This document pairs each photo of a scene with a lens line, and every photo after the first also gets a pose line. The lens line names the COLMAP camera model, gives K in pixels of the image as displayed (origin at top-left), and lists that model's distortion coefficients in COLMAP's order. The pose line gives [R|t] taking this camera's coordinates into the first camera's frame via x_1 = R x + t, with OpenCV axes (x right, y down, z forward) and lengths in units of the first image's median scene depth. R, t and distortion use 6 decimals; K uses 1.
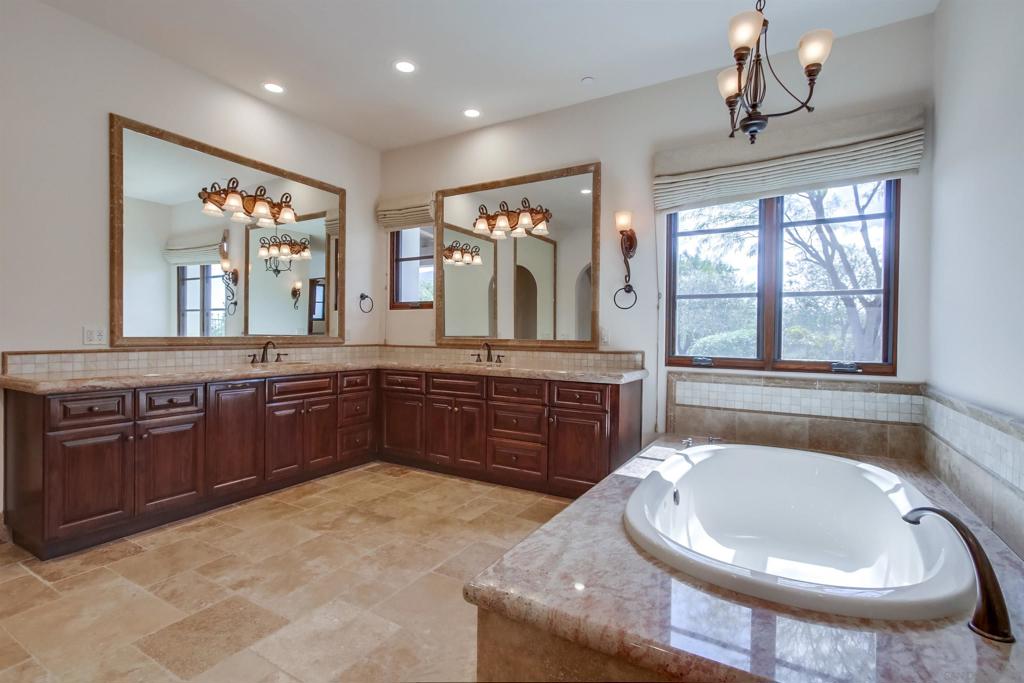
lens RADIAL K [[480.5, 0, 509.3], [0, 480.5, 340.3], [0, 0, 1]] dist [-0.000949, 0.000612]
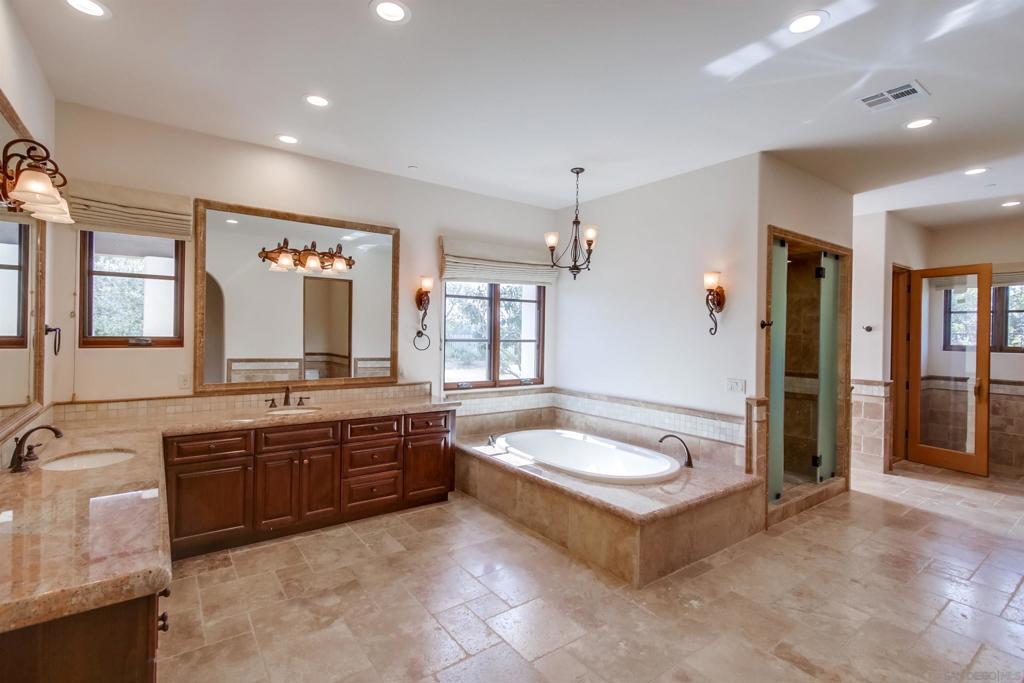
lens RADIAL K [[480.5, 0, 509.3], [0, 480.5, 336.0], [0, 0, 1]] dist [-0.000949, 0.000612]
pose [[0.385560, -0.010206, 0.922626, -0.881872], [0.003494, 0.999948, 0.009601, -0.117646], [-0.922676, -0.000478, 0.385575, 0.289325]]
